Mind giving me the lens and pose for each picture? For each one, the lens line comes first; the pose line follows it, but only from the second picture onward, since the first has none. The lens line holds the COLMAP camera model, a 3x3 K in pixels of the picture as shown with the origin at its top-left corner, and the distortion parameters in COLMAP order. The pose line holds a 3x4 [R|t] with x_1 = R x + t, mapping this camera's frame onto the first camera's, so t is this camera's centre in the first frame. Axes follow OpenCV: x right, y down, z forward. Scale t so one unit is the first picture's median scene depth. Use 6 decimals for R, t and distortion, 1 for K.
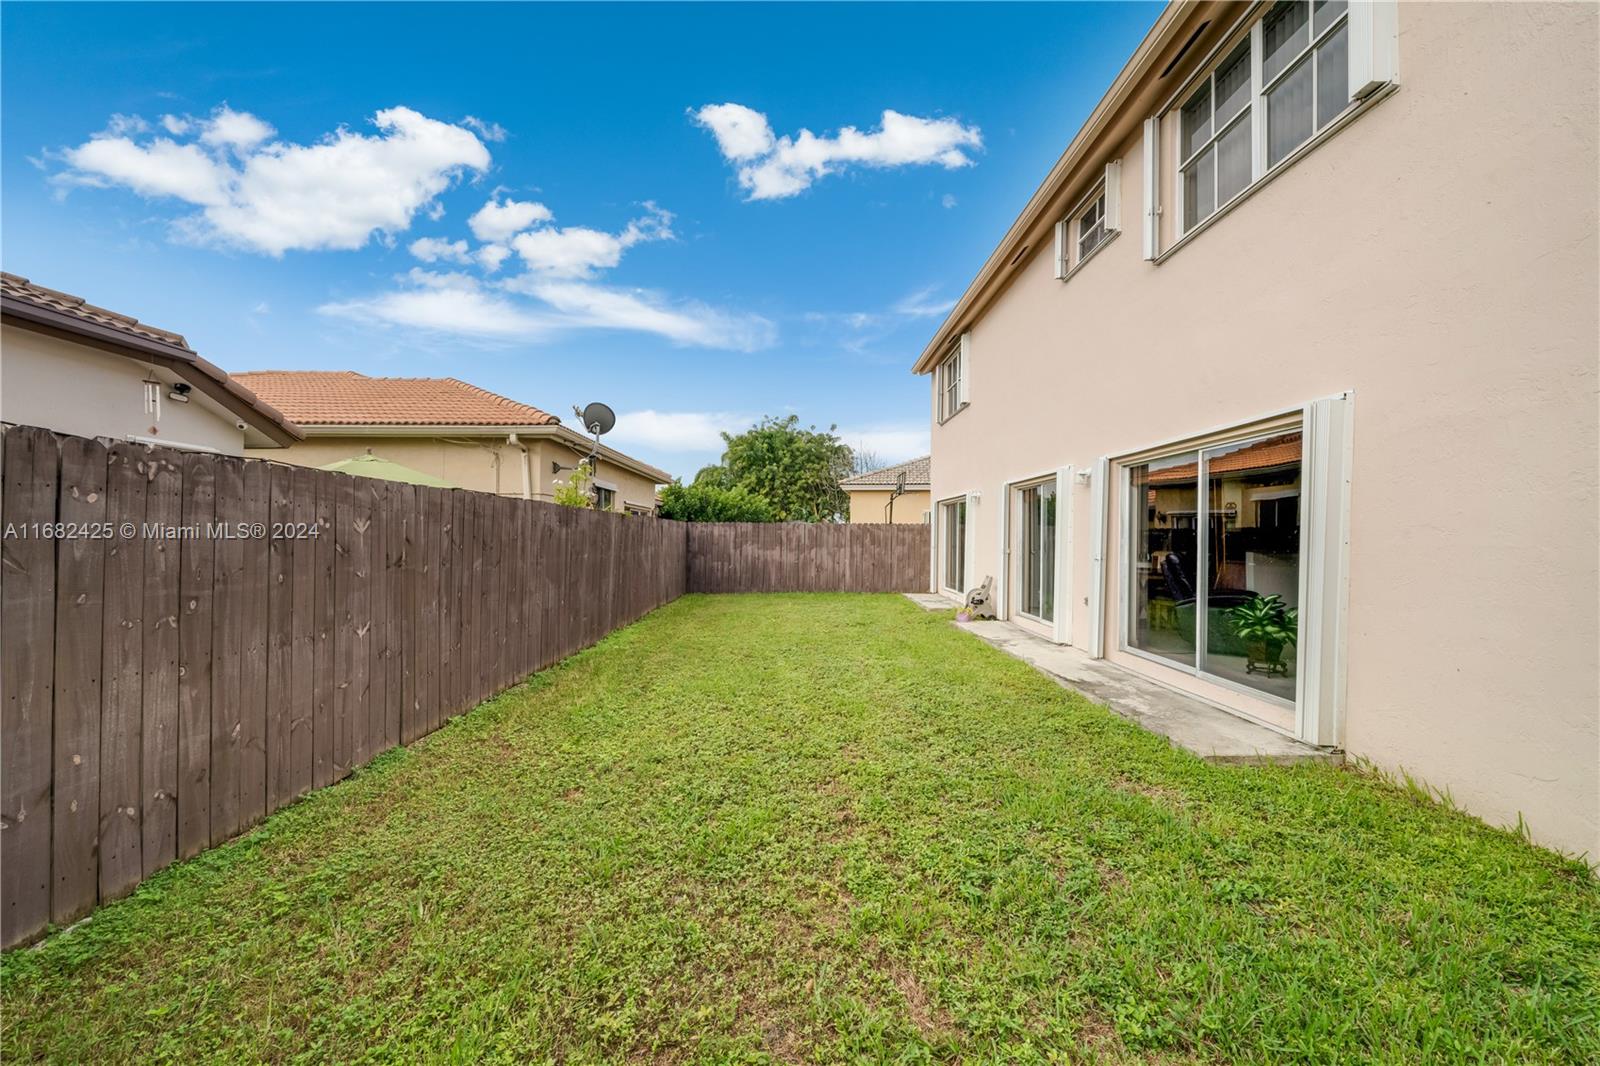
lens RADIAL K [[585.1, 0, 796.8], [0, 585.1, 536.3], [0, 0, 1]] dist [-0.001347, -0.000074]
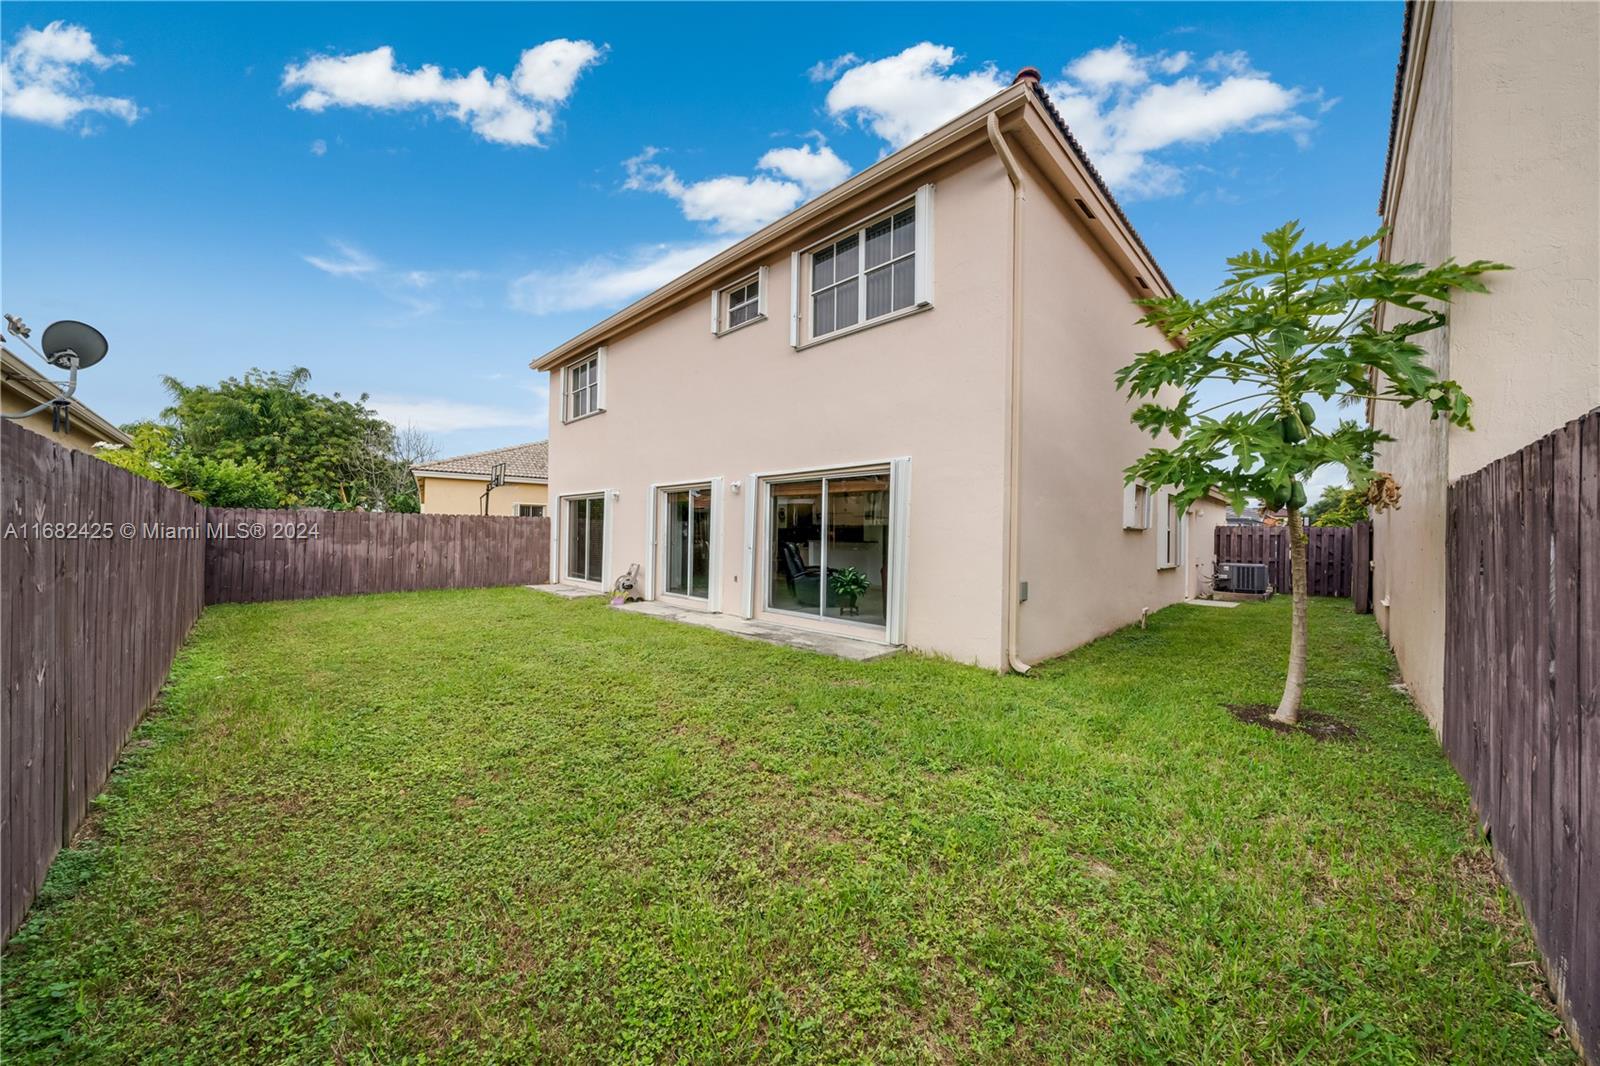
lens RADIAL K [[550.9, 0, 796.5], [0, 550.9, 538.7], [0, 0, 1]] dist [-0.001067, -0.000085]
pose [[0.707096, -0.004439, 0.707104, -0.154606], [-0.008401, 0.999857, 0.014677, -0.001449], [-0.707068, -0.016318, 0.706957, -0.003145]]
